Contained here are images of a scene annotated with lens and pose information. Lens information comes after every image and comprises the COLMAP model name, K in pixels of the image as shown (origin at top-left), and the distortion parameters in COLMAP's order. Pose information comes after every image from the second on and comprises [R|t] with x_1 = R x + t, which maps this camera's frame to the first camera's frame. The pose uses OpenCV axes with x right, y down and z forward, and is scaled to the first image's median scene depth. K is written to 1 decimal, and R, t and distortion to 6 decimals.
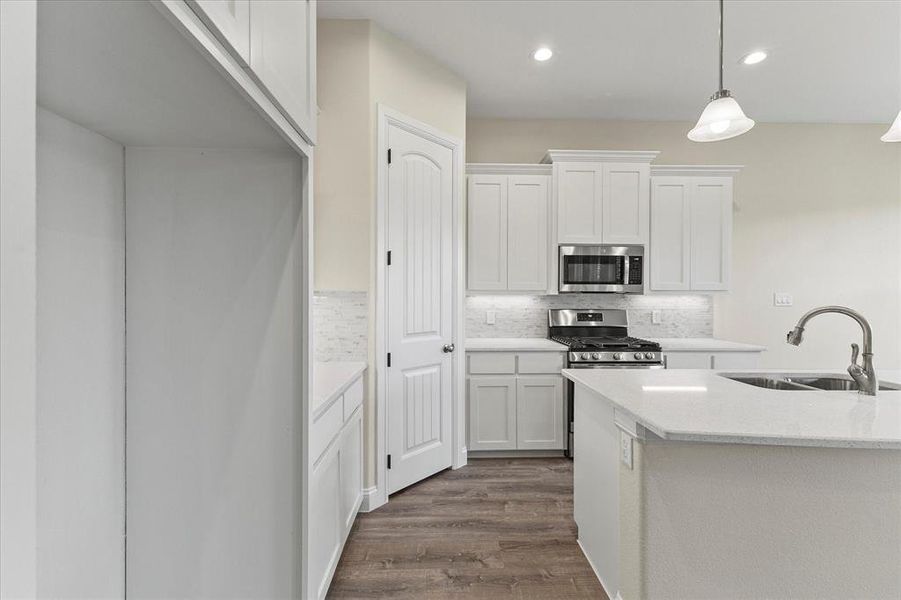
lens RADIAL K [[386.1, 0, 450.1], [0, 386.1, 296.6], [0, 0, 1]] dist [0.014472, -0.000758]
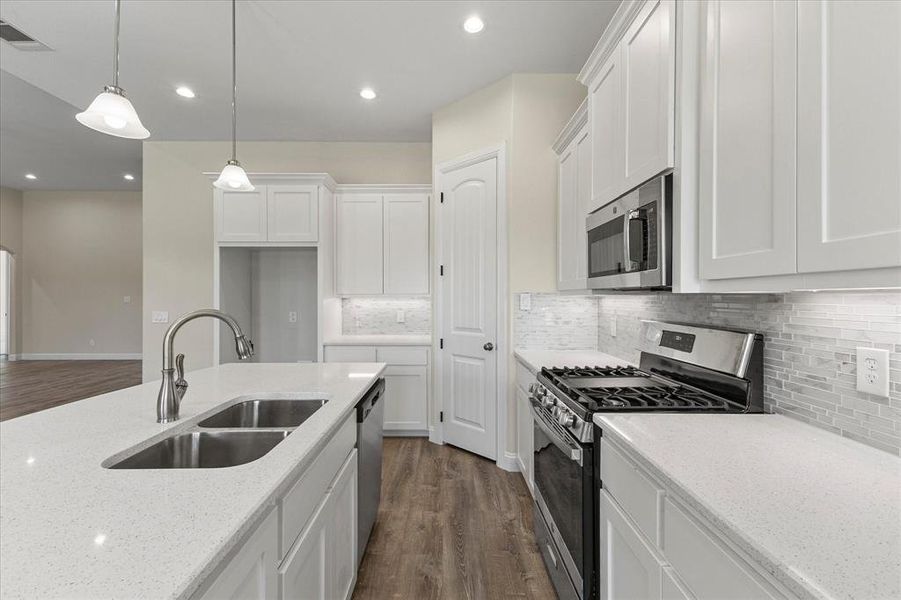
lens RADIAL K [[386.1, 0, 457.3], [0, 386.1, 300.1], [0, 0, 1]] dist [0.014472, -0.000758]
pose [[-0.005685, 0.001721, -0.999982, 0.923580], [-0.005314, 0.999984, 0.001752, 0.003367], [0.999970, 0.005324, -0.005676, 0.796411]]
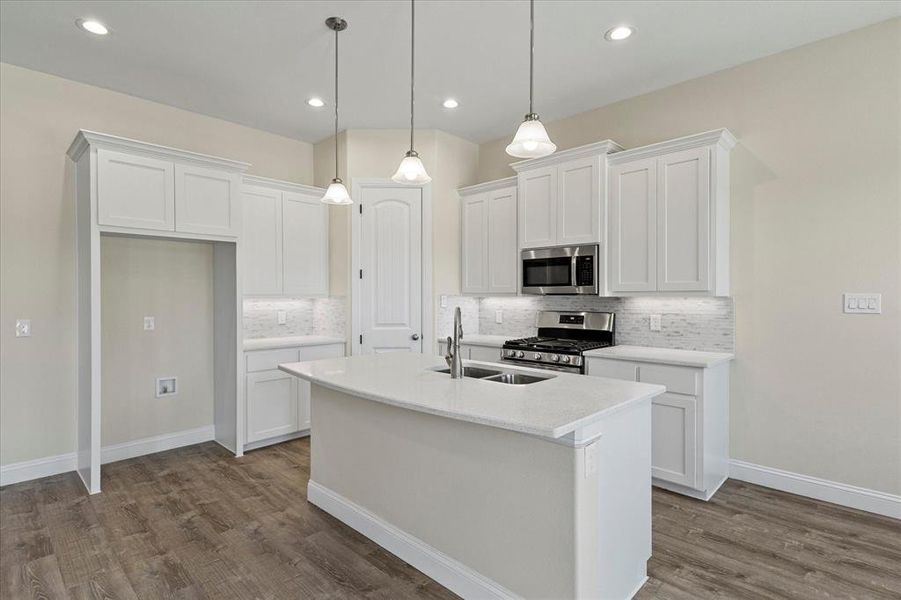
lens RADIAL K [[428.2, 0, 461.4], [0, 428.2, 302.5], [0, 0, 1]] dist [-0.001633, -0.000593]
pose [[0.712313, 0.005691, -0.701839, 1.003903], [0.000196, 0.999965, 0.008307, 0.000975], [0.701862, -0.006055, 0.712287, 0.042103]]
